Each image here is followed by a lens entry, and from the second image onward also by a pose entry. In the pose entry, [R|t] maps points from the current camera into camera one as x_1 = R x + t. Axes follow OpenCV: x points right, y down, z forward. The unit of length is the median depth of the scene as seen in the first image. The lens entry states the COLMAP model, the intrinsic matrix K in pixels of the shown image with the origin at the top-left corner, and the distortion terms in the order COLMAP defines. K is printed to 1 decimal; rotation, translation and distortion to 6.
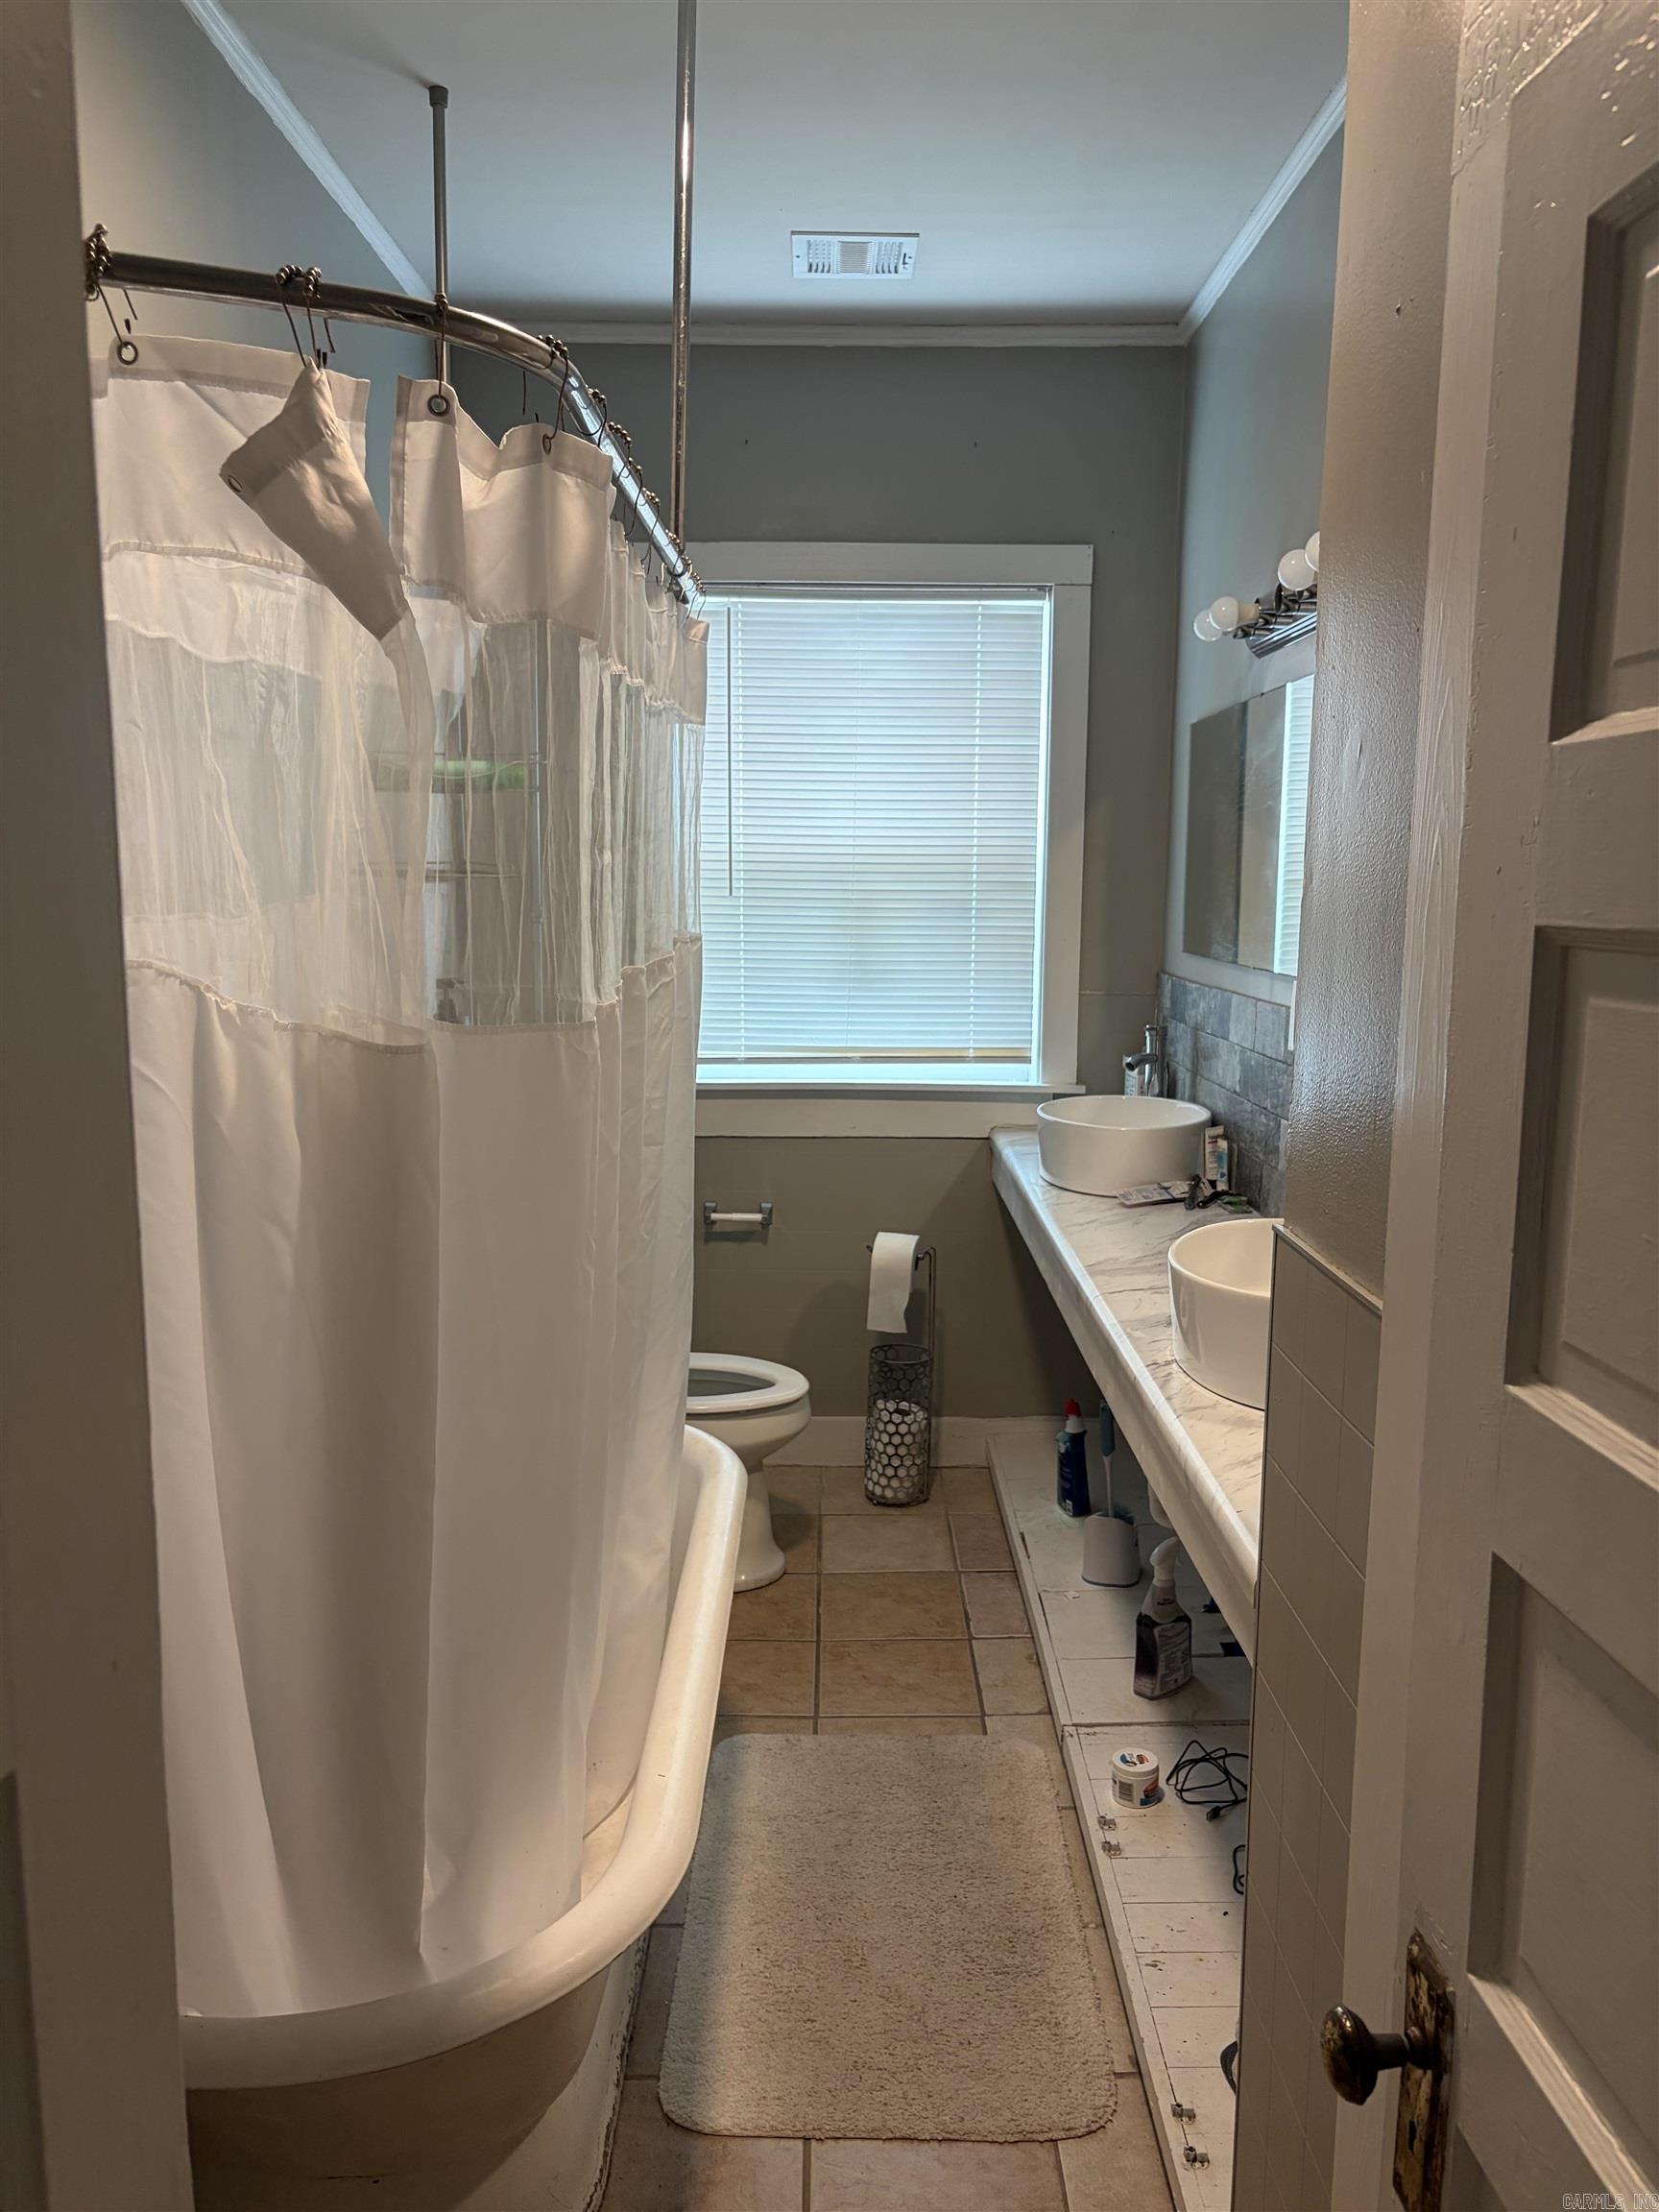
lens RADIAL K [[1656.8, 0, 844.3], [0, 1656.8, 1115.1], [0, 0, 1]] dist [0.005975, 0.000174]
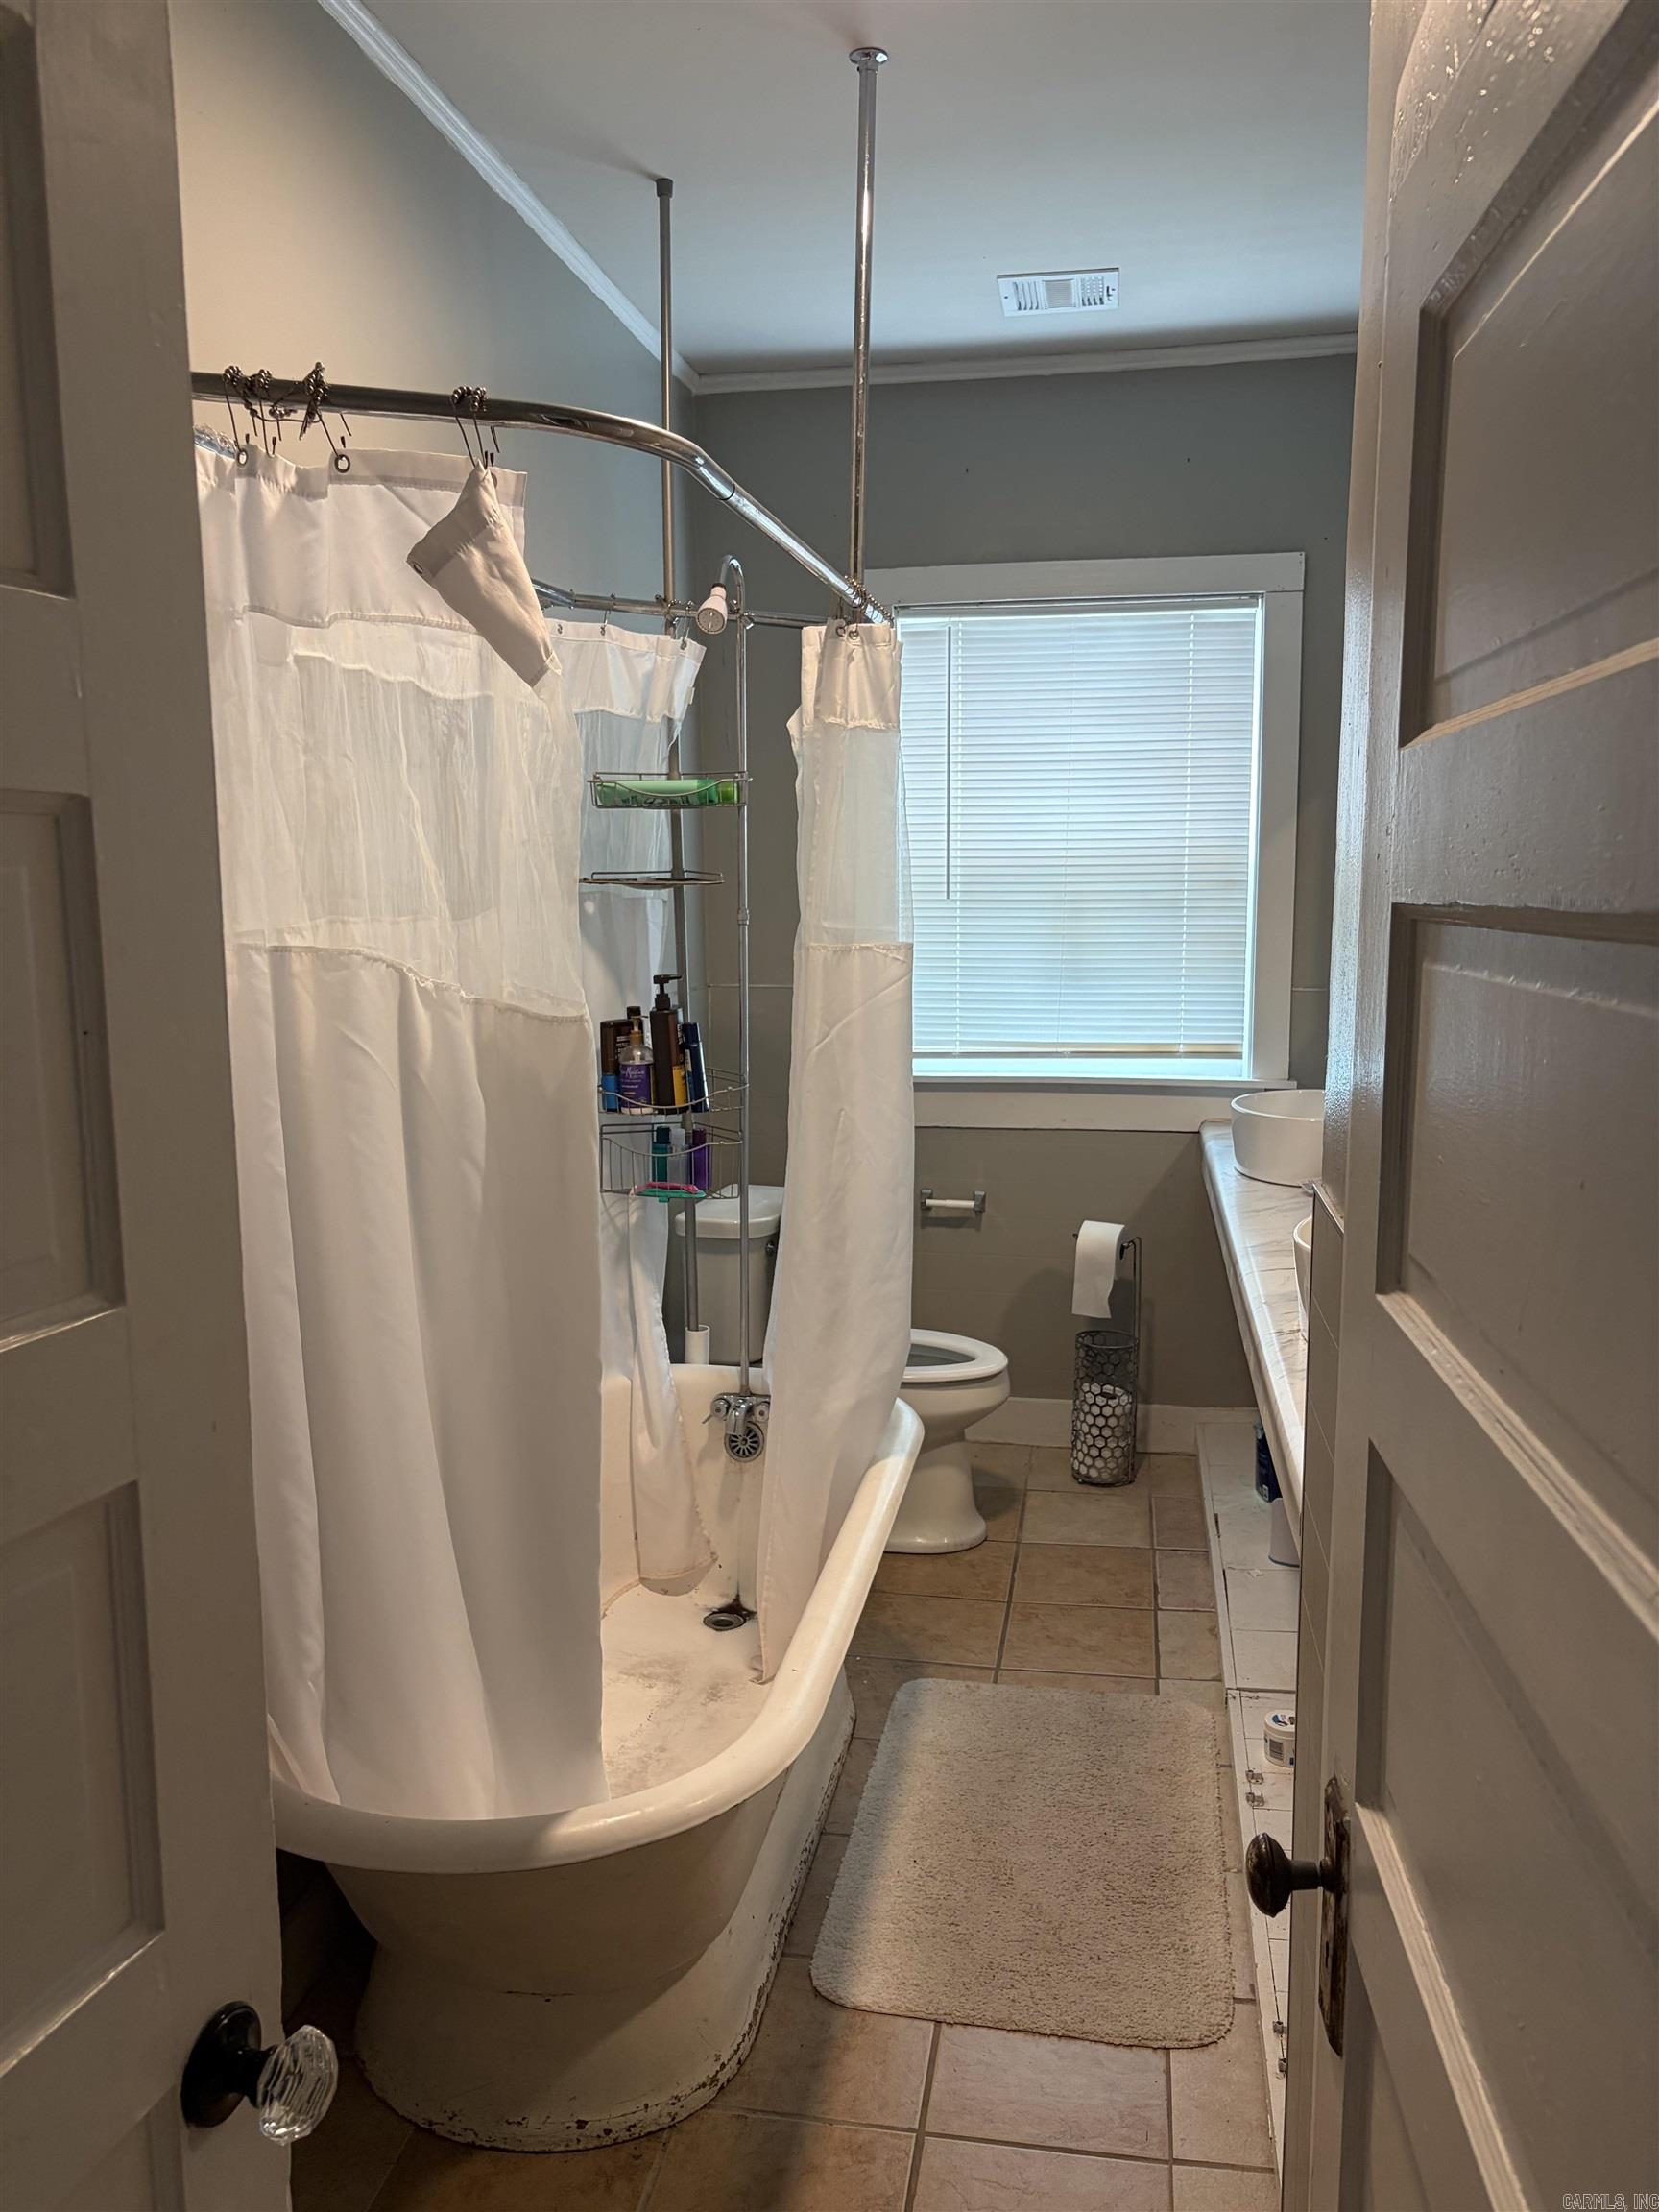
lens RADIAL K [[1656.8, 0, 844.3], [0, 1656.8, 1115.1], [0, 0, 1]] dist [0.005975, 0.000174]
pose [[0.984308, 0.011346, -0.176094, 0.072684], [-0.012285, 0.999916, -0.004247, 0.014148], [0.176031, 0.006343, 0.984364, -0.070010]]
